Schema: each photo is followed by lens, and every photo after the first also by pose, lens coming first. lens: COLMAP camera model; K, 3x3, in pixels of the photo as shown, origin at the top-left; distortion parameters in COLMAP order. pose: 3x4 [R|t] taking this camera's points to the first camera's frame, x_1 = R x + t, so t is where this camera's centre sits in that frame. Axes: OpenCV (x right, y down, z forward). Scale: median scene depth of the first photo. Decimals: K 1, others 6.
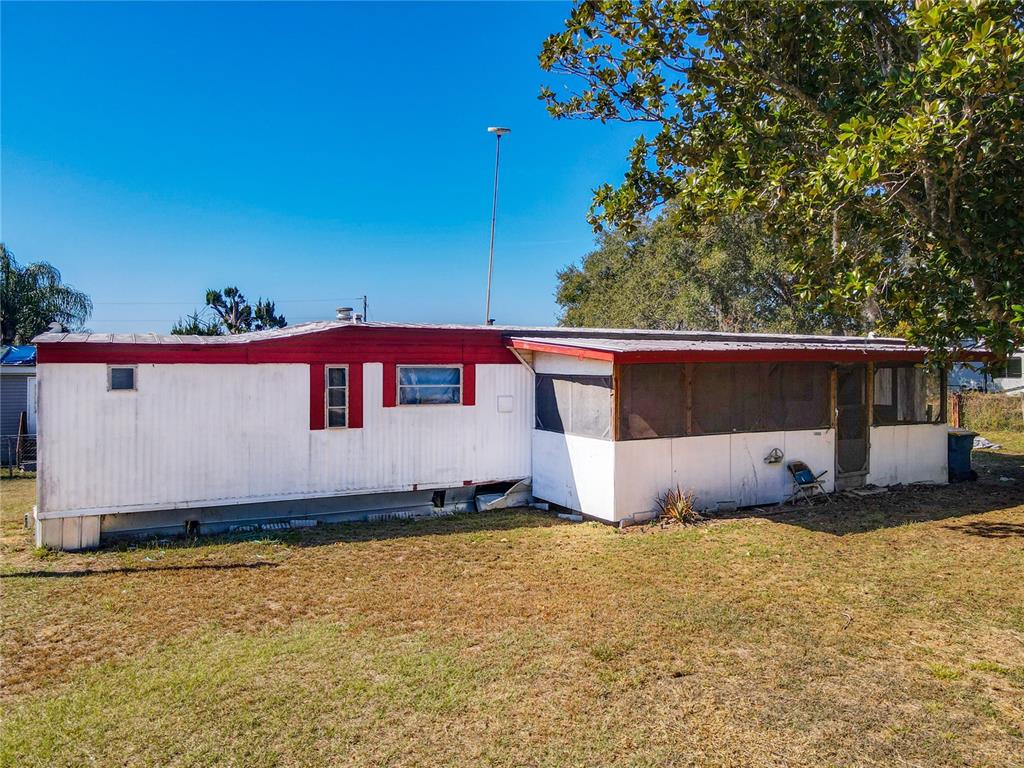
lens RADIAL K [[597.4, 0, 510.2], [0, 597.4, 388.2], [0, 0, 1]] dist [-0.007124, 0.020635]
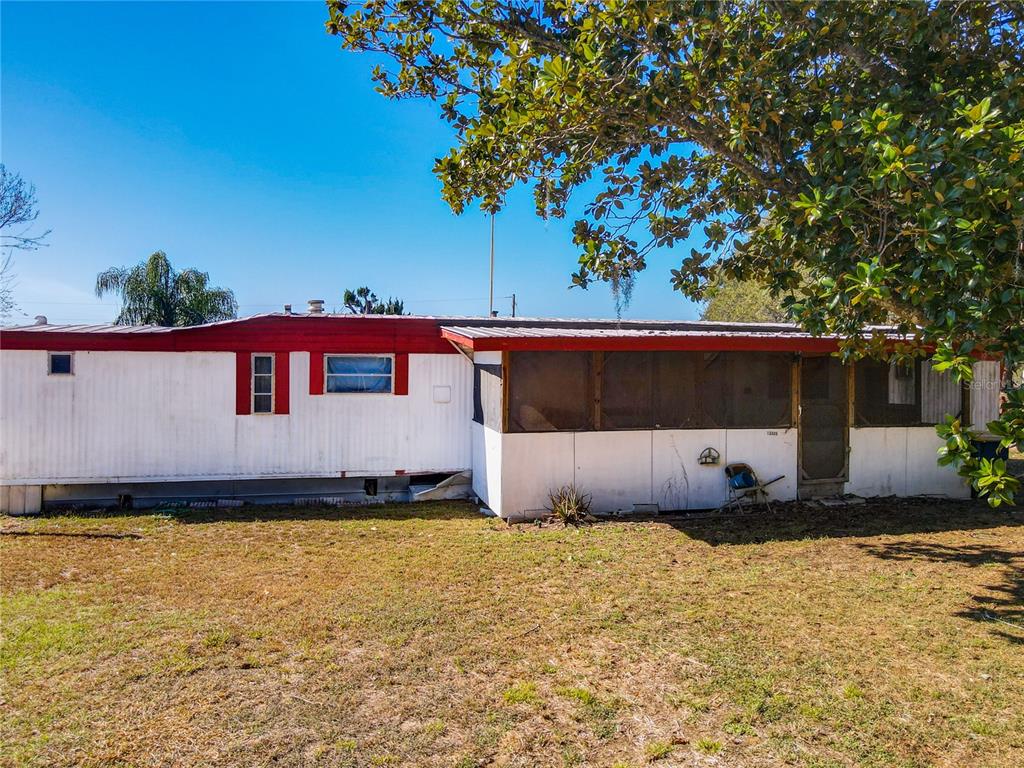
lens RADIAL K [[601.2, 0, 510.6], [0, 601.2, 379.8], [0, 0, 1]] dist [-0.002029, -0.001196]
pose [[0.980138, 0.011317, -0.197995, 0.334850], [-0.012971, 0.999891, -0.007061, 0.008670], [0.197894, 0.009489, 0.980178, 0.052406]]
